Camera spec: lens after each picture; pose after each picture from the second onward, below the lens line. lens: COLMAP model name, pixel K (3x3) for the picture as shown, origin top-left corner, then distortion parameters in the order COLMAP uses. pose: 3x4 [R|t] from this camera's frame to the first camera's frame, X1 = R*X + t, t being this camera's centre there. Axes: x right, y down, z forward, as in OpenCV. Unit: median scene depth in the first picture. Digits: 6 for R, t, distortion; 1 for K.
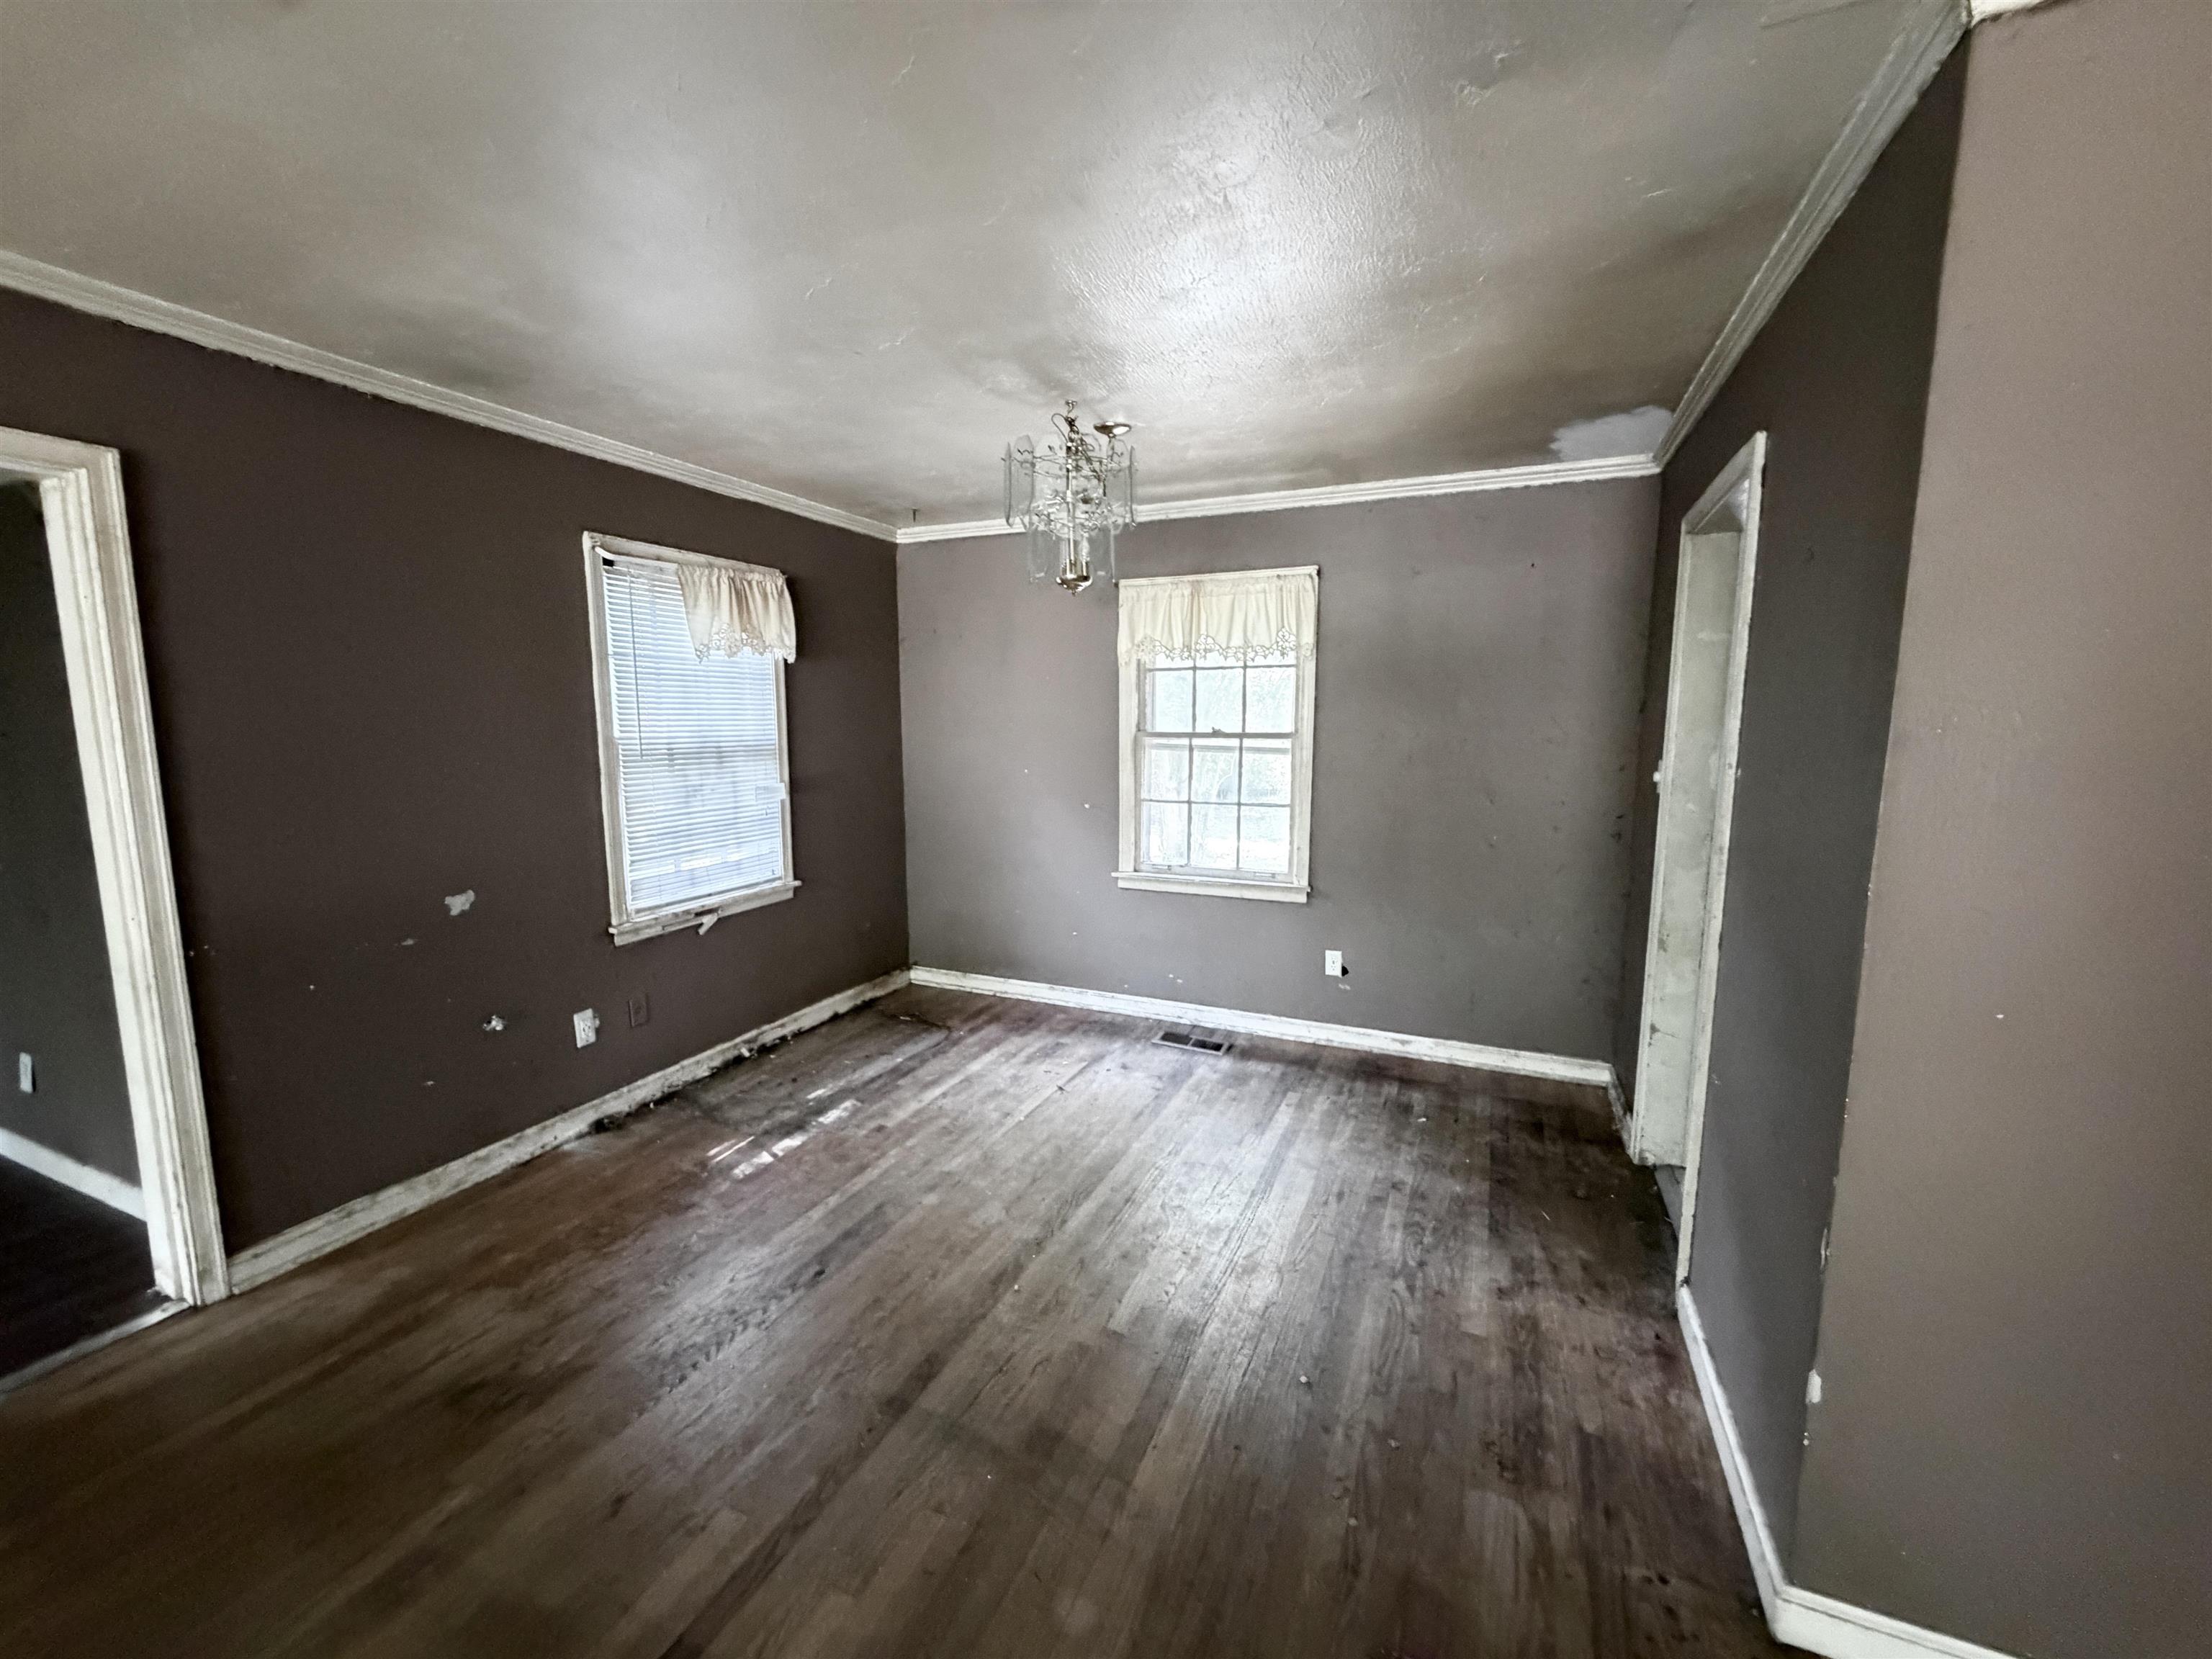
lens RADIAL K [[888.1, 0, 1093.8], [0, 888.1, 832.8], [0, 0, 1]] dist [0.002010, -0.000006]
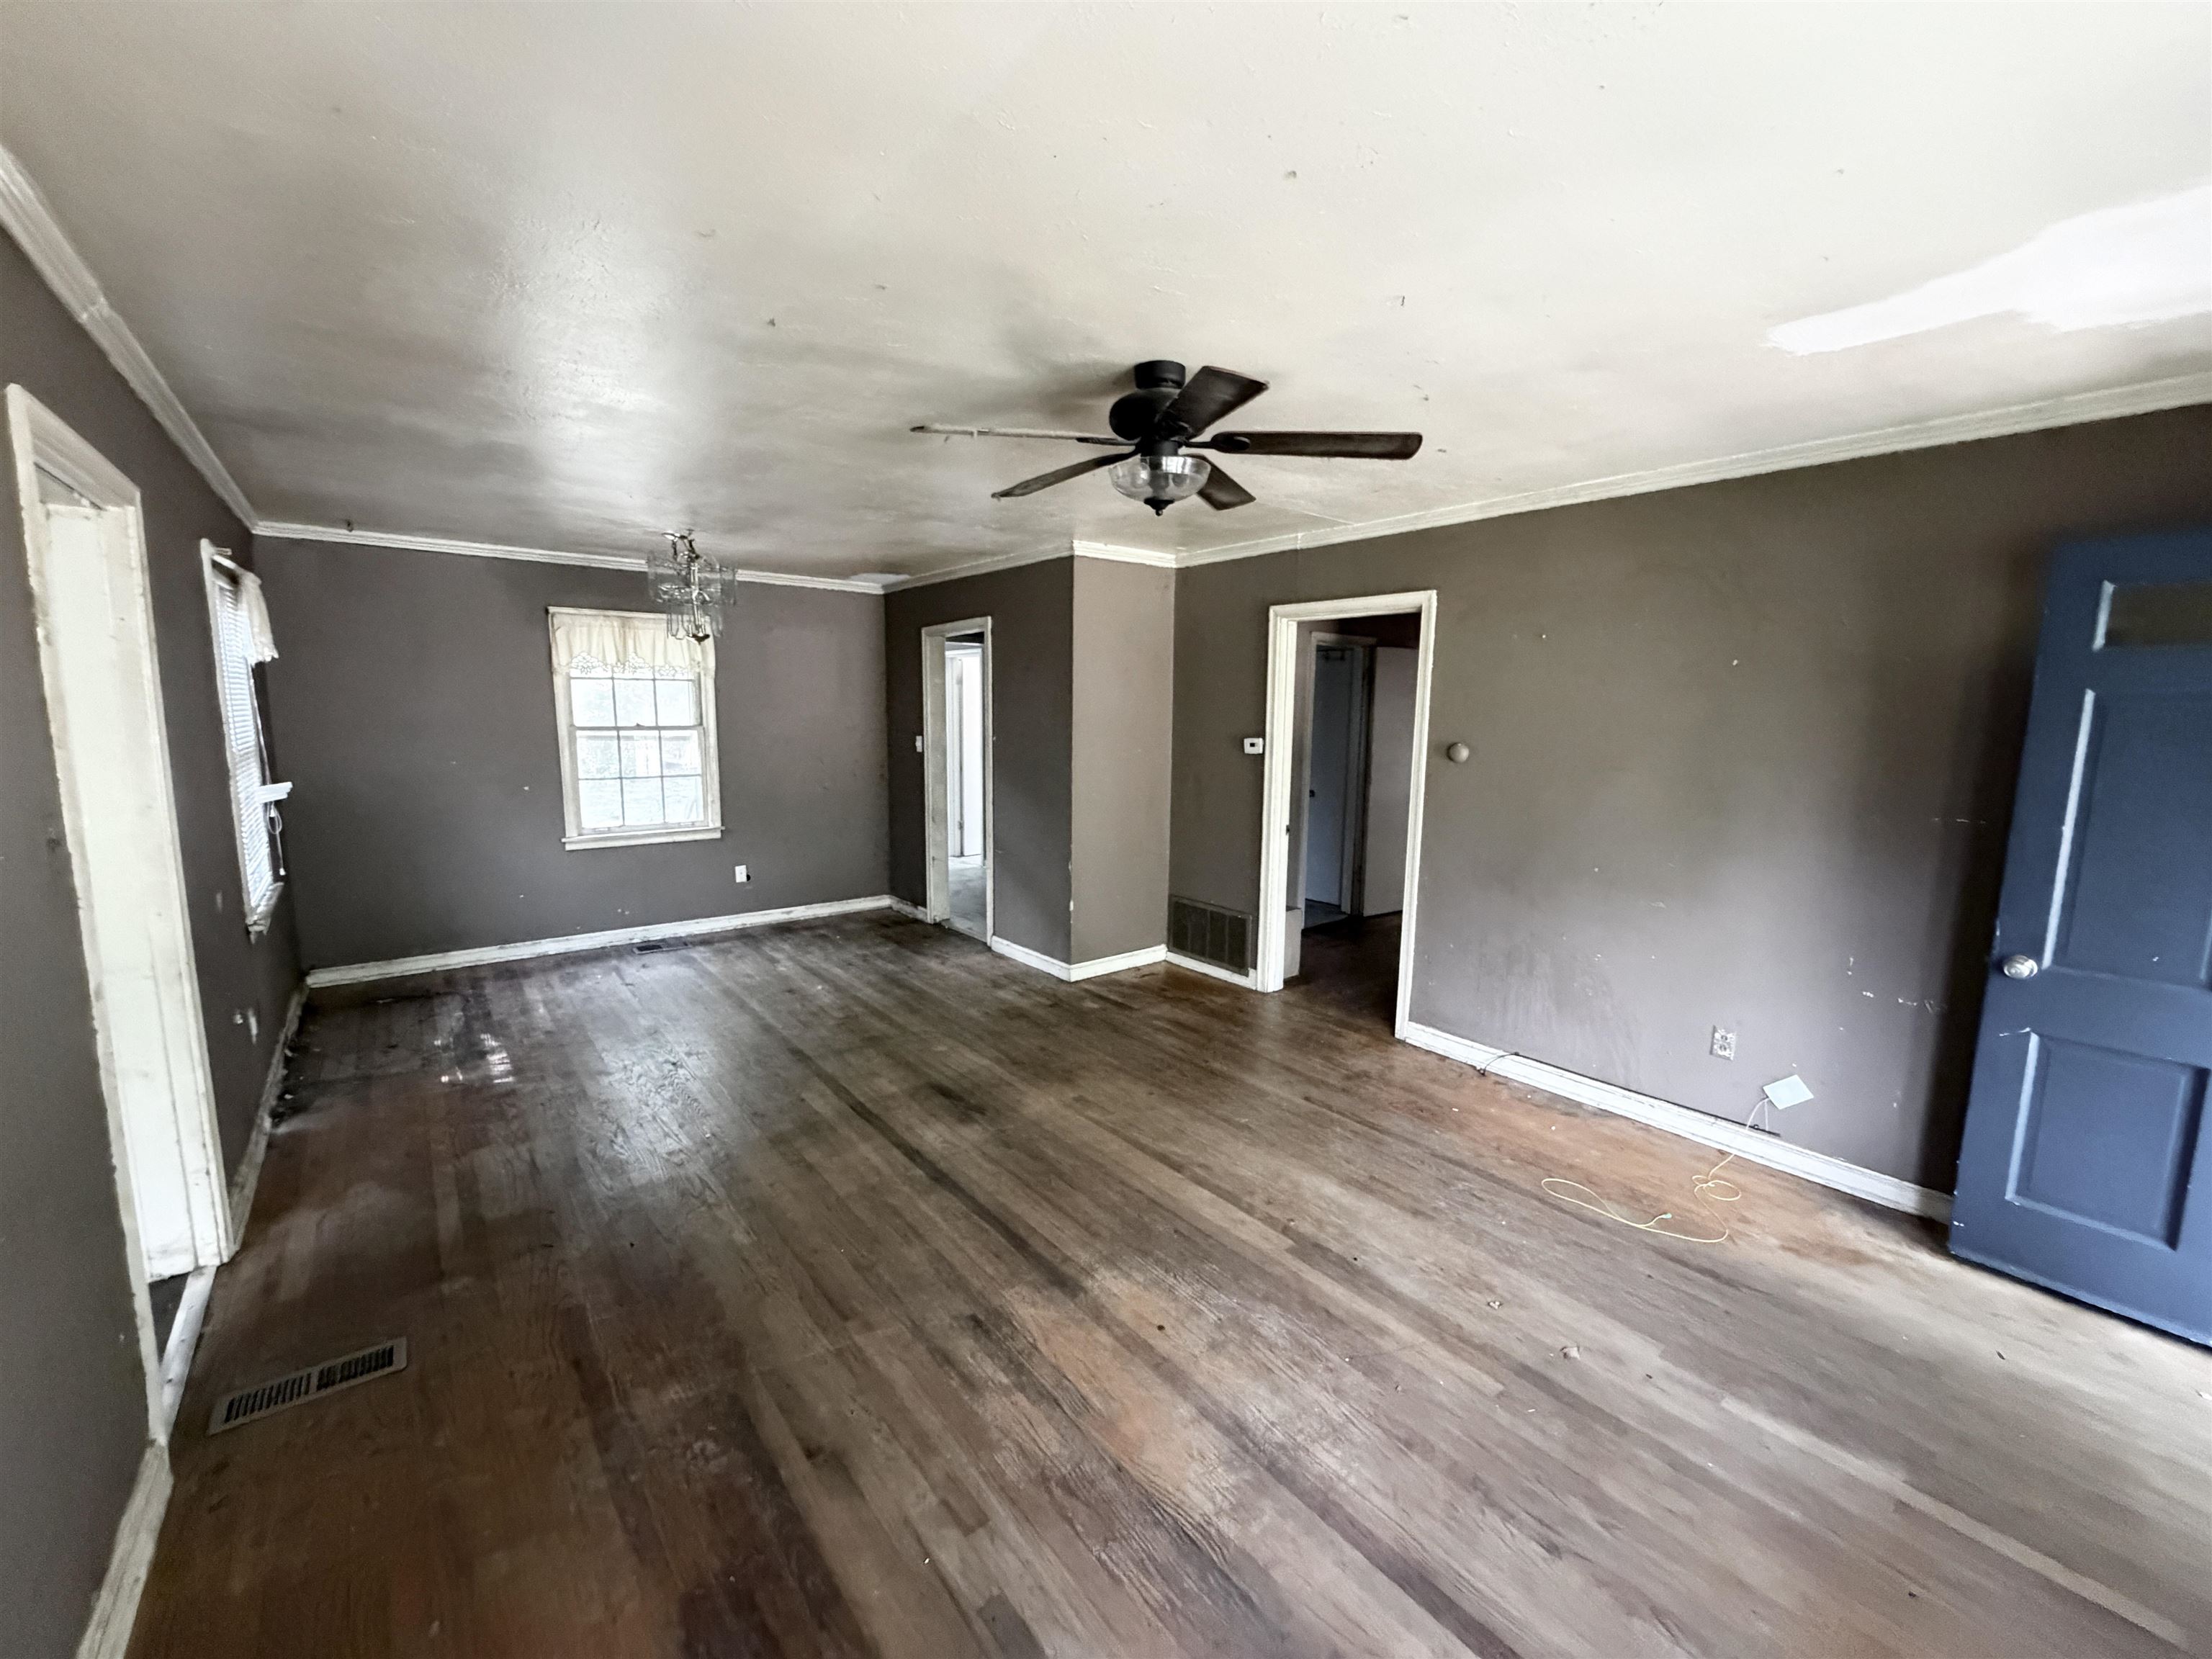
lens RADIAL K [[888.1, 0, 1098.2], [0, 888.1, 829.4], [0, 0, 1]] dist [0.002010, -0.000006]
pose [[0.459528, -0.117516, 0.880354, -0.834756], [0.111523, 0.990997, 0.074073, 0.025934], [-0.881133, 0.064141, 0.468497, -0.290866]]
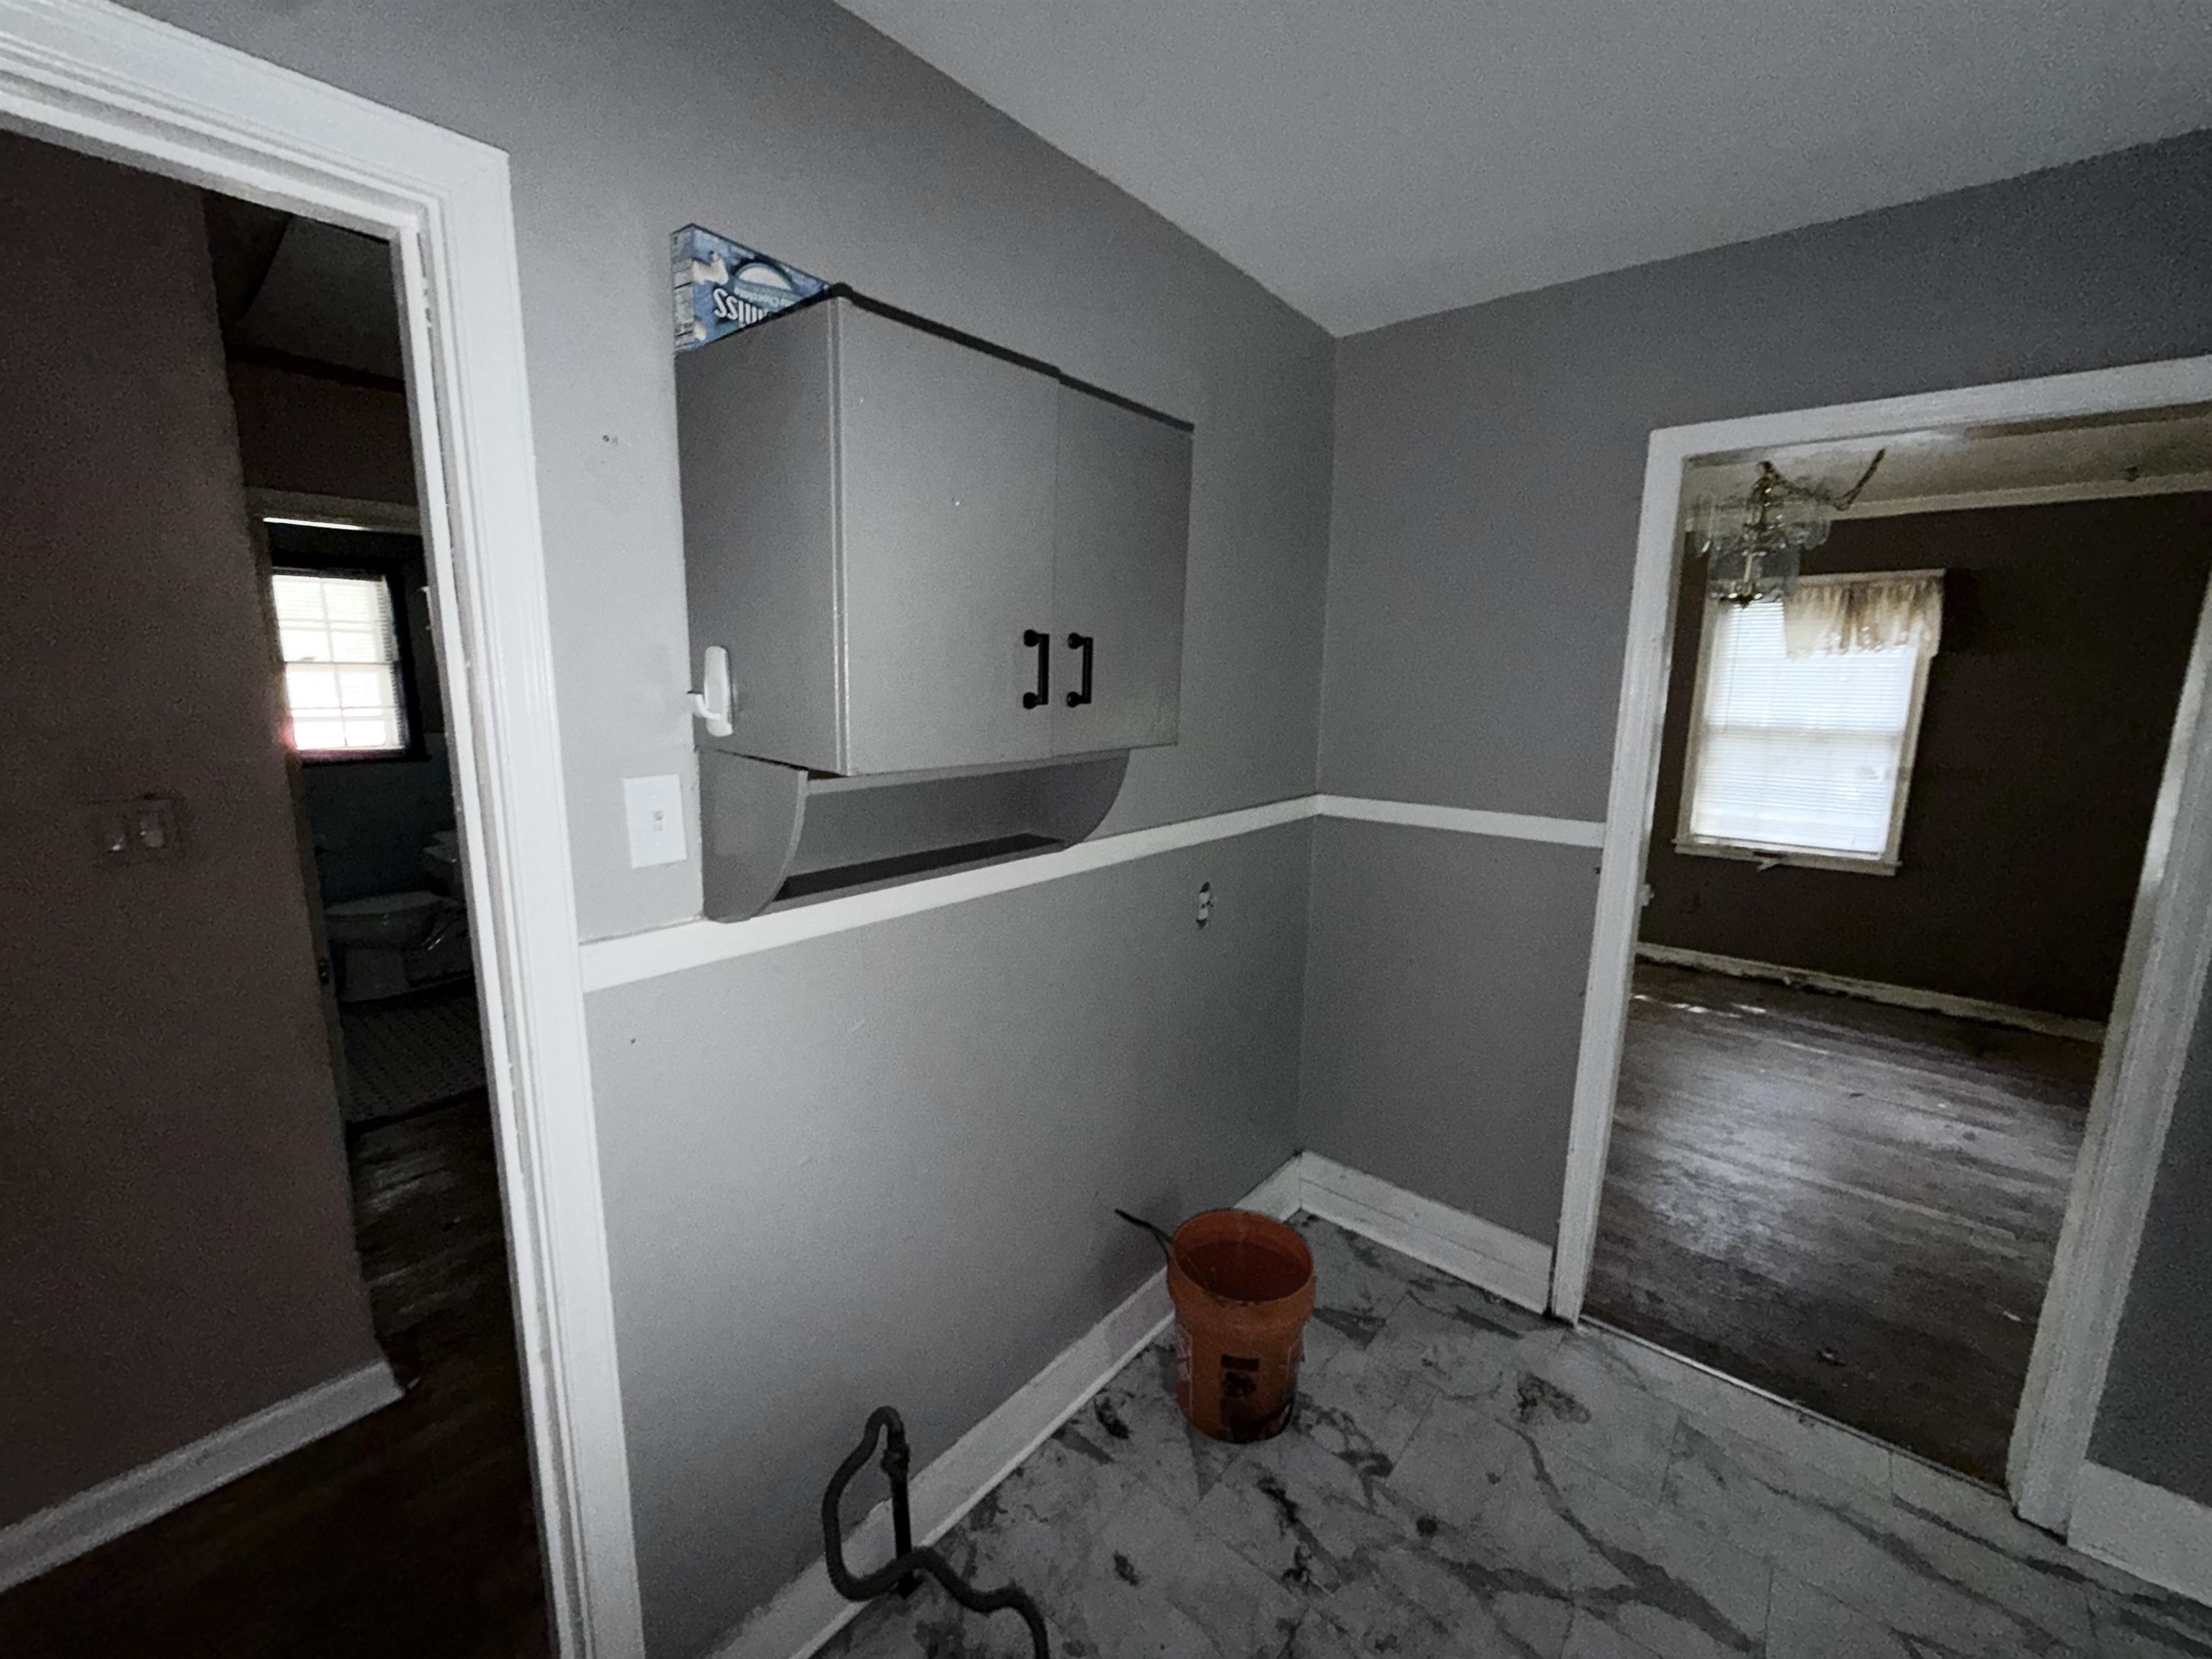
lens RADIAL K [[888.1, 0, 1101.0], [0, 888.1, 826.1], [0, 0, 1]] dist [0.002010, -0.000006]
pose [[-0.276611, 0.157431, -0.947999, 1.003186], [-0.142540, 0.968856, 0.202485, -0.071936], [0.950352, 0.191137, -0.245556, 0.369886]]
